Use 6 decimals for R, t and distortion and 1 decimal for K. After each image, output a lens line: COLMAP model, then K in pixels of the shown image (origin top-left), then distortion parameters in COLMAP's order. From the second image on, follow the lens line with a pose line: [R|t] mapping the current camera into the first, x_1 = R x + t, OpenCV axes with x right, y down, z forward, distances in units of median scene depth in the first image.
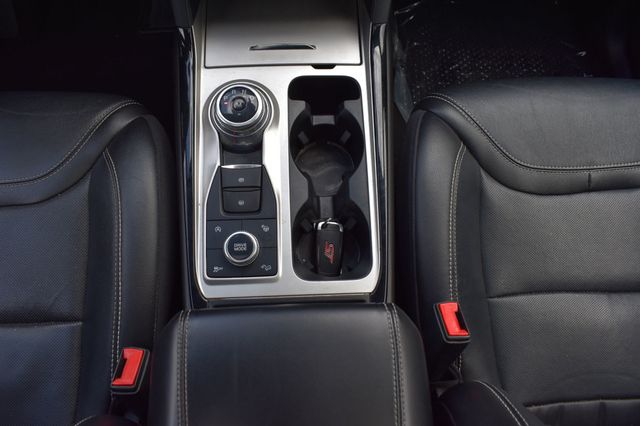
lens RADIAL K [[491.8, 0, 320.0], [0, 491.8, 213.0], [0, 0, 1]] dist [-0.095647, 0.003919]
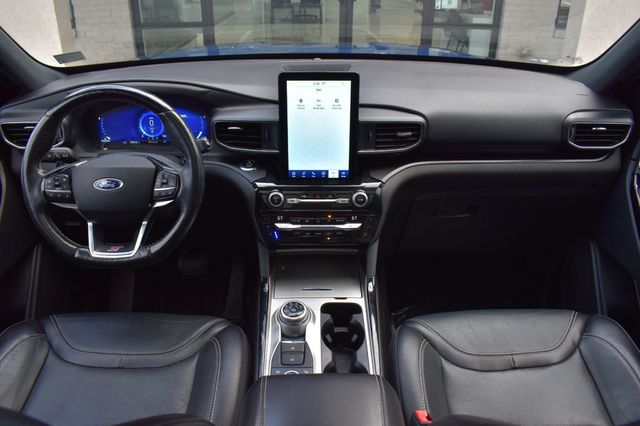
lens RADIAL K [[491.8, 0, 320.0], [0, 491.8, 213.0], [0, 0, 1]] dist [-0.095647, 0.003919]
pose [[0.999365, -0.007310, -0.034883, -0.003263], [-0.017897, 0.743466, -0.668534, 0.662230], [0.030821, 0.668734, 0.742863, -0.531043]]
